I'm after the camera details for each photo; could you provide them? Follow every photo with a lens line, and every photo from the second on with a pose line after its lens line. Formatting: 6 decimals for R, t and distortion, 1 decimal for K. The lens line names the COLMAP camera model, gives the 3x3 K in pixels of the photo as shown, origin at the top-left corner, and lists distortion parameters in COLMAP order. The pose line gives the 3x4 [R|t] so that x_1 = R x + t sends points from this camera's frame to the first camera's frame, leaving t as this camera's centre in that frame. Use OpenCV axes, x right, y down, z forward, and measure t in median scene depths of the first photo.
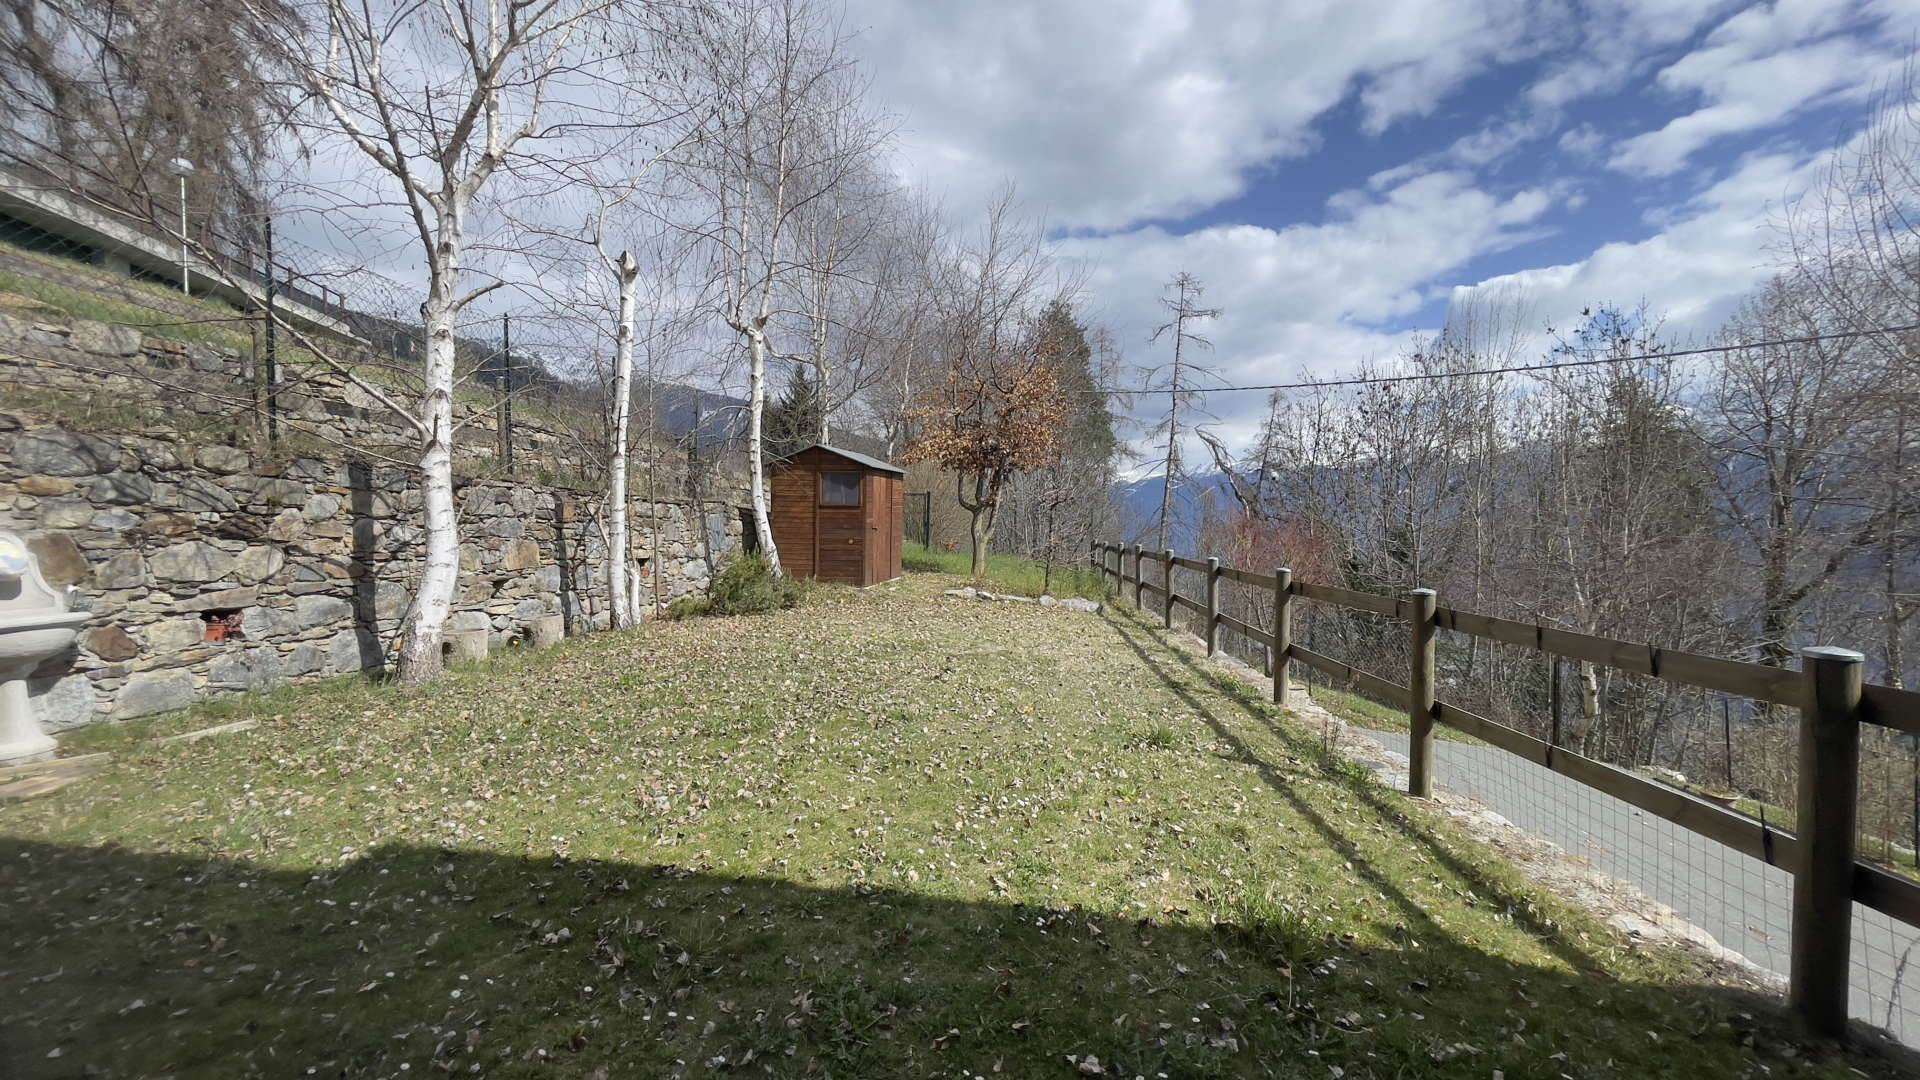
lens RADIAL K [[767.3, 0, 962.8], [0, 767.3, 542.0], [0, 0, 1]] dist [0.000028, -0.000064]
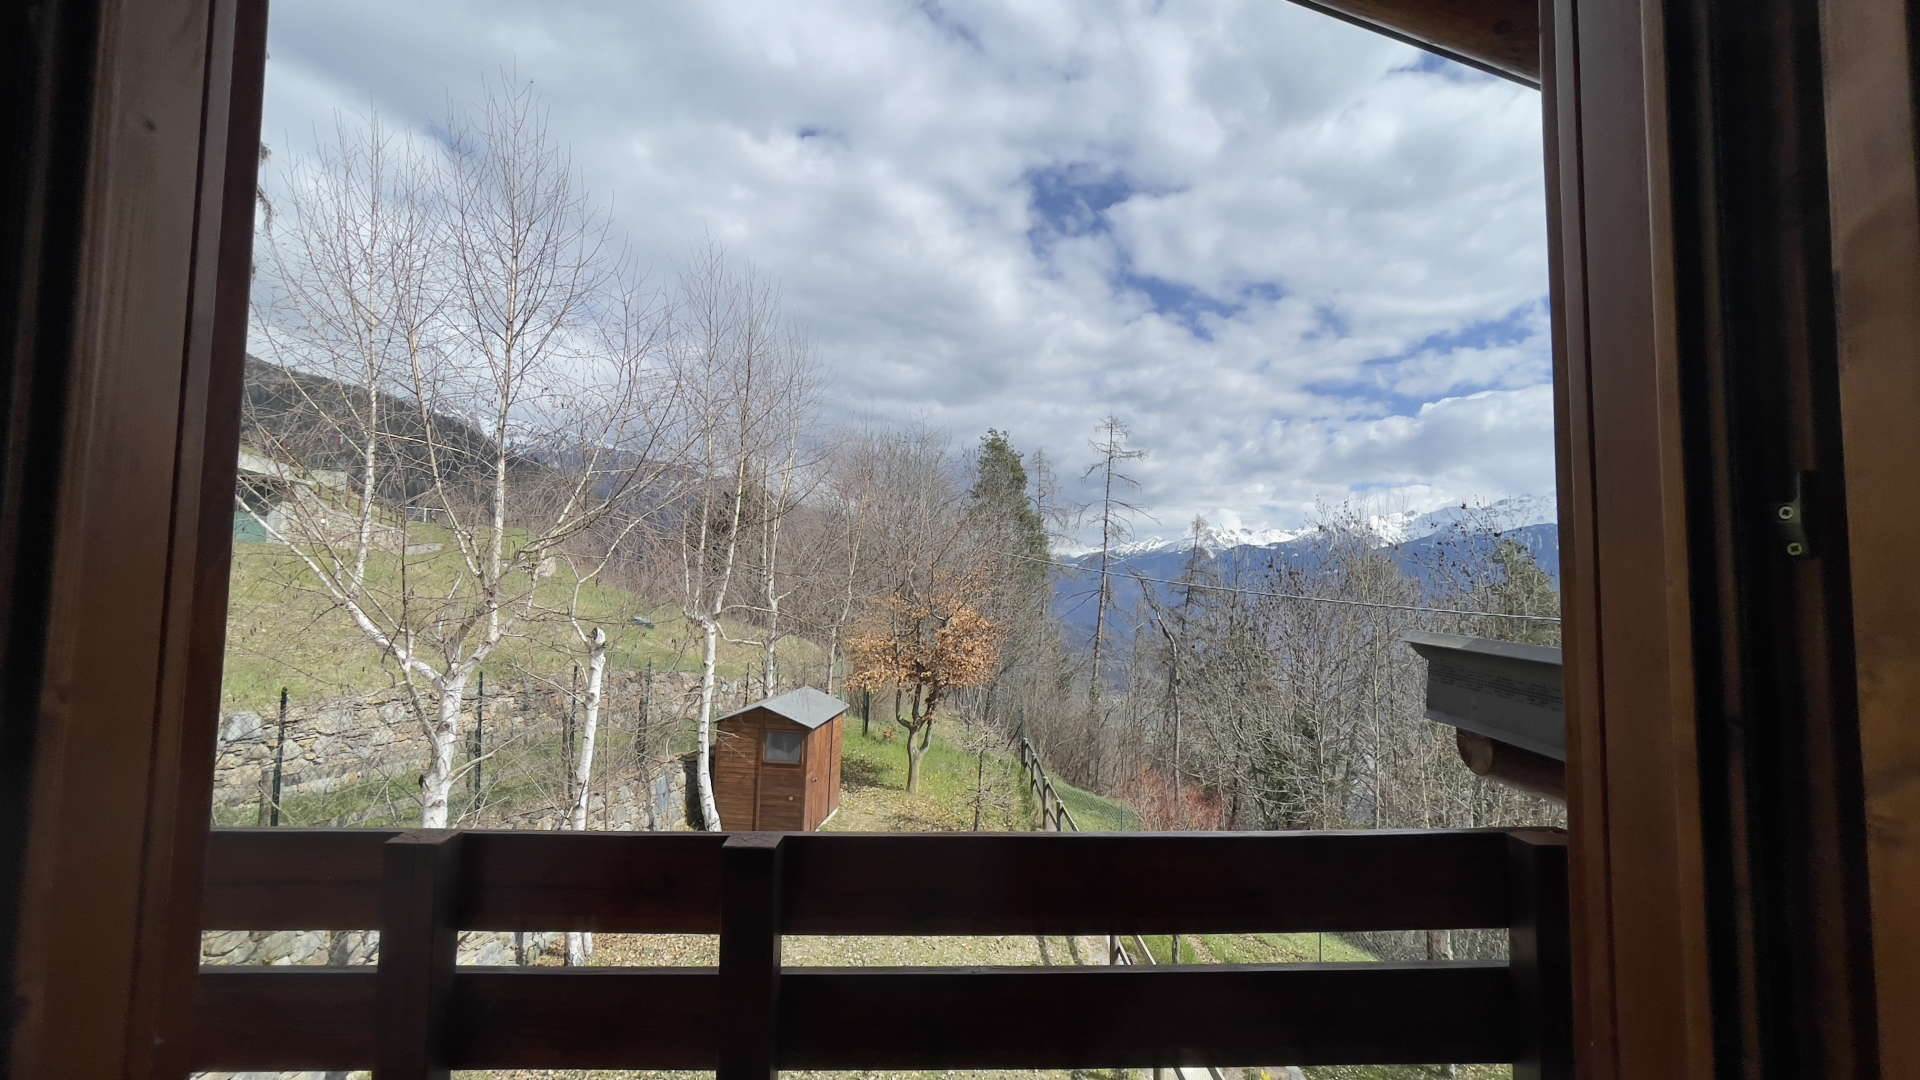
lens RADIAL K [[777.8, 0, 960.0], [0, 777.8, 540.0], [0, 0, 1]] dist [-0.014659, -0.000113]
pose [[0.997145, 0.015870, 0.073826, 0.000160], [-0.009123, 0.995822, -0.090857, -0.257086], [-0.074959, 0.089924, 0.993124, -0.102056]]
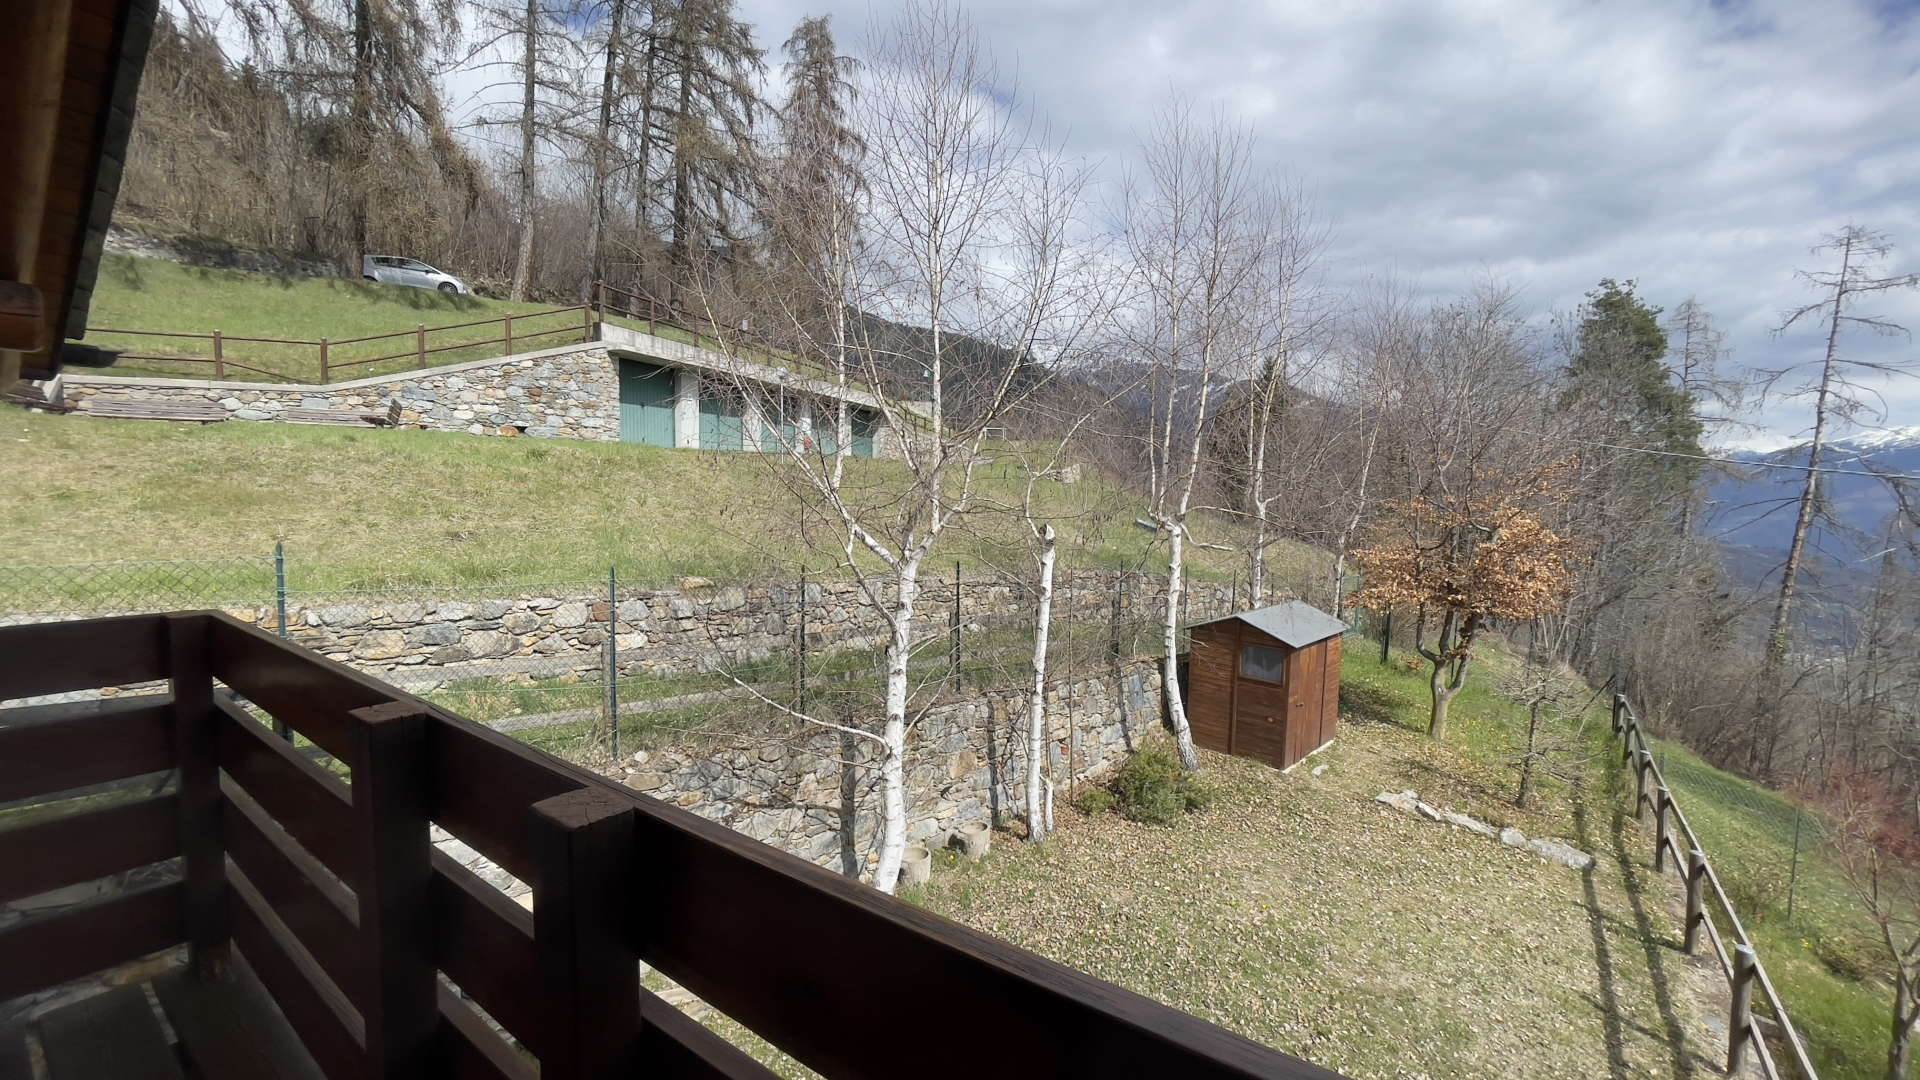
lens RADIAL K [[777.8, 0, 960.0], [0, 777.8, 540.0], [0, 0, 1]] dist [-0.014659, -0.000113]
pose [[0.833438, 0.047050, -0.550607, 0.053071], [-0.029148, 0.998725, 0.041222, -0.251297], [0.551844, -0.018307, 0.833746, -0.012135]]
